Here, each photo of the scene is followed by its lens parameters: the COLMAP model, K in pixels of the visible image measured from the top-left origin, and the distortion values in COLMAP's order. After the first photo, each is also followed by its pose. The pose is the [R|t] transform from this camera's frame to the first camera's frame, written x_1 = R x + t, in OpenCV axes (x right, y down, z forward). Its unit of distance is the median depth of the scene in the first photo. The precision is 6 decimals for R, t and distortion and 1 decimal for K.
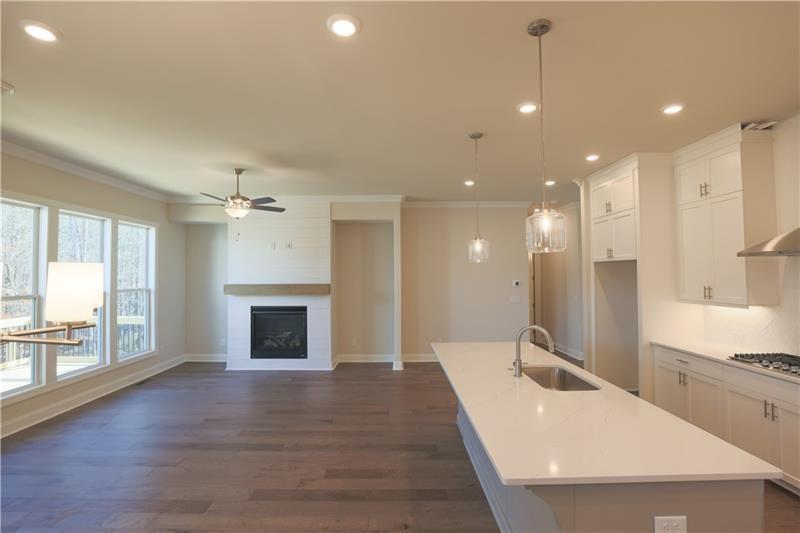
lens RADIAL K [[381.4, 0, 394.3], [0, 381.4, 260.5], [0, 0, 1]] dist [-0.053016, 0.014365]
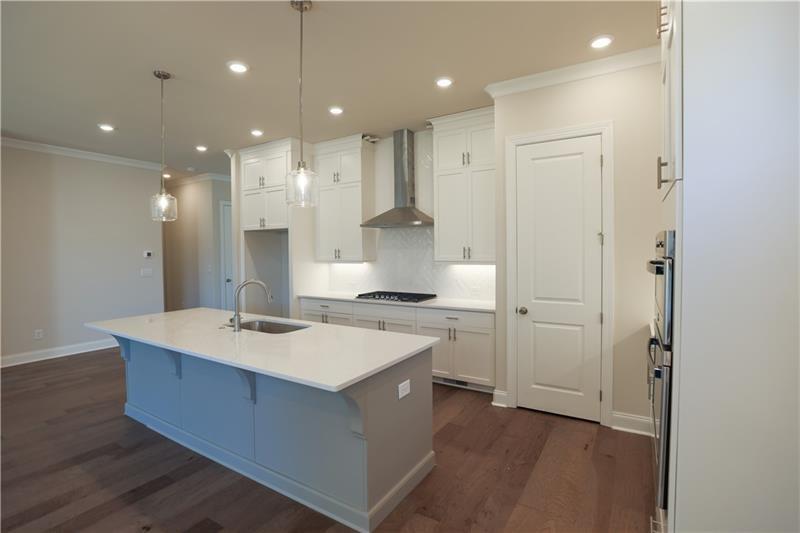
lens RADIAL K [[381.4, 0, 394.3], [0, 381.4, 260.5], [0, 0, 1]] dist [-0.053016, 0.014365]
pose [[0.532141, -0.025114, 0.846283, -0.228630], [-0.023277, 0.998748, 0.044275, 0.044626], [-0.846335, -0.043260, 0.530891, 0.079859]]
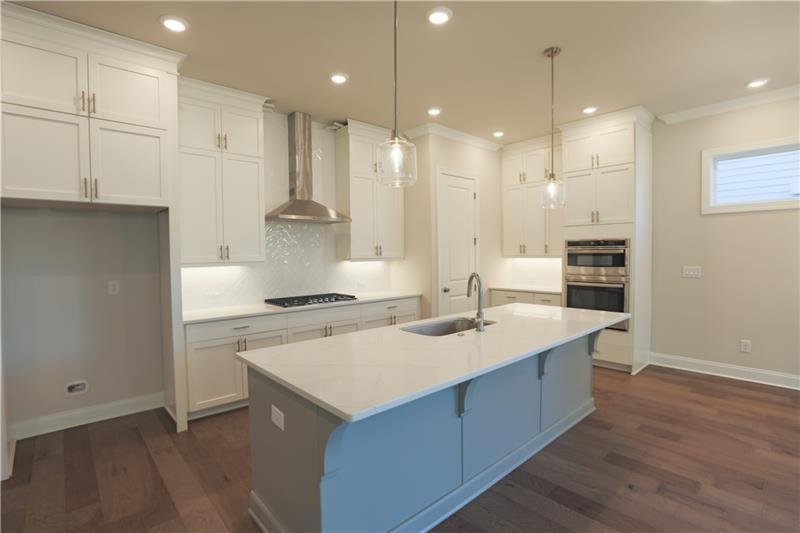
lens RADIAL K [[384.2, 0, 397.1], [0, 384.2, 268.0], [0, 0, 1]] dist [-0.052011, 0.013847]
pose [[-0.670666, -0.023499, 0.741387, -0.165932], [-0.016808, 0.999723, 0.016482, 0.104451], [-0.741569, -0.001408, -0.670875, 1.340473]]
